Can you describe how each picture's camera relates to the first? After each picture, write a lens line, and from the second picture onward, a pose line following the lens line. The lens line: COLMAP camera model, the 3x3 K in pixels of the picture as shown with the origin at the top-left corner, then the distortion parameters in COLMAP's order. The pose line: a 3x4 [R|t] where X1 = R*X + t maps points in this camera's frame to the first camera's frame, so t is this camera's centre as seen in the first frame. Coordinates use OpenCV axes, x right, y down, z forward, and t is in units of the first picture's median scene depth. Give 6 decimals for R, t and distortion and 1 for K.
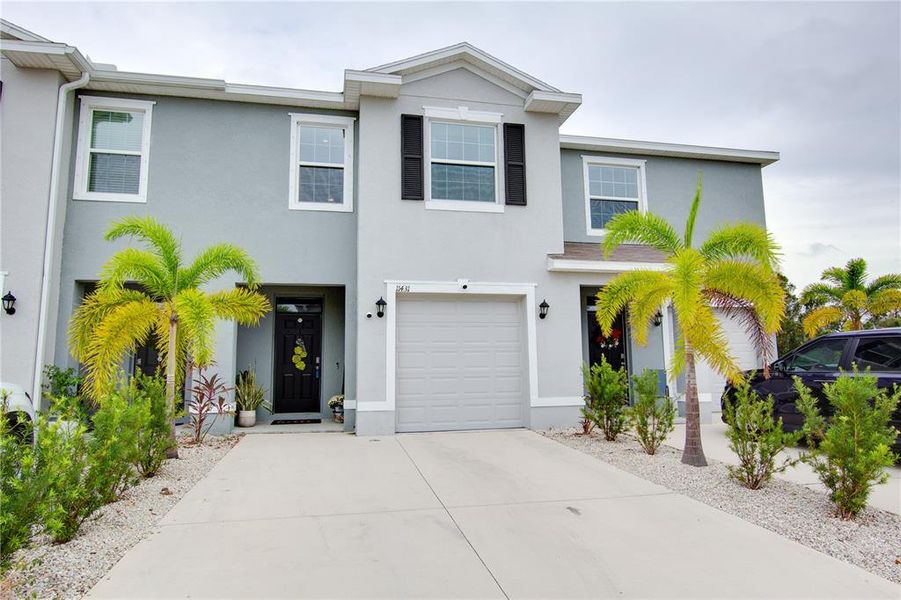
lens RADIAL K [[542.3, 0, 450.4], [0, 542.3, 291.7], [0, 0, 1]] dist [-0.003400, 0.000707]
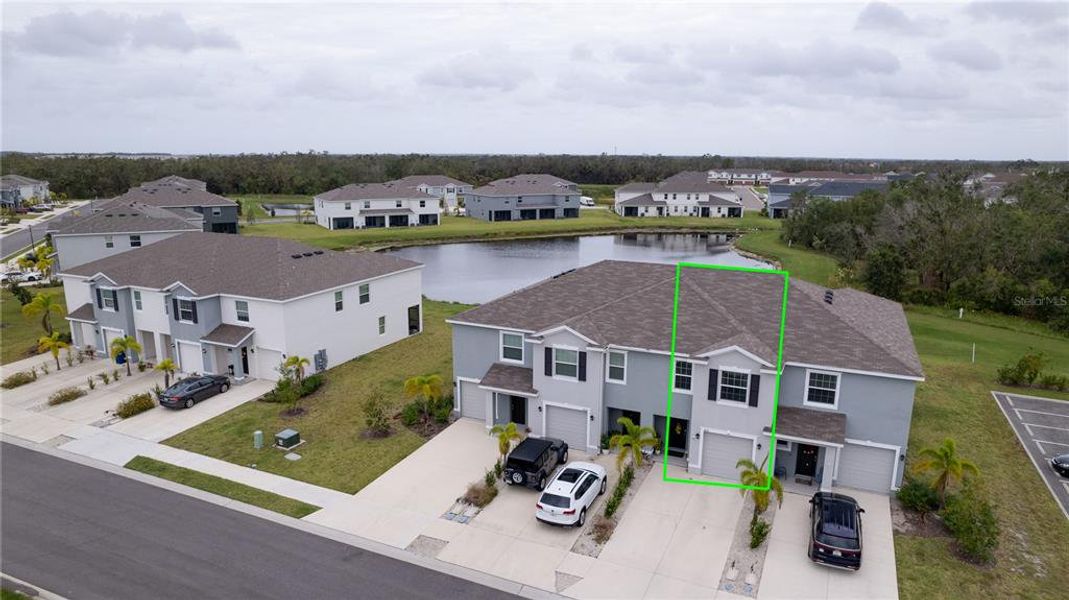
lens RADIAL K [[684.1, 0, 541.2], [0, 684.1, 306.3], [0, 0, 1]] dist [-0.037941, 0.007197]
pose [[0.808917, 0.148567, -0.568841, 1.096886], [0.055533, 0.943911, 0.325497, -1.748374], [0.585294, -0.294890, 0.755295, -1.918238]]
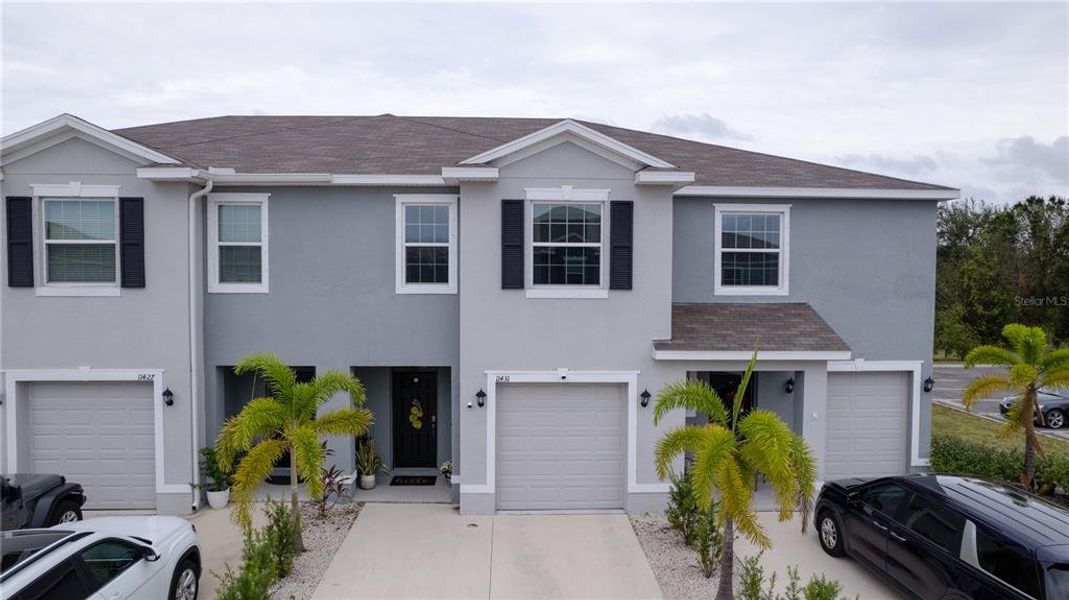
lens RADIAL K [[684.1, 0, 530.6], [0, 684.1, 306.6], [0, 0, 1]] dist [-0.037941, 0.007197]
pose [[0.984547, 0.024535, -0.173391, 0.178744], [0.005128, 0.985673, 0.168589, -0.344451], [0.175043, -0.166873, 0.970316, -0.217903]]
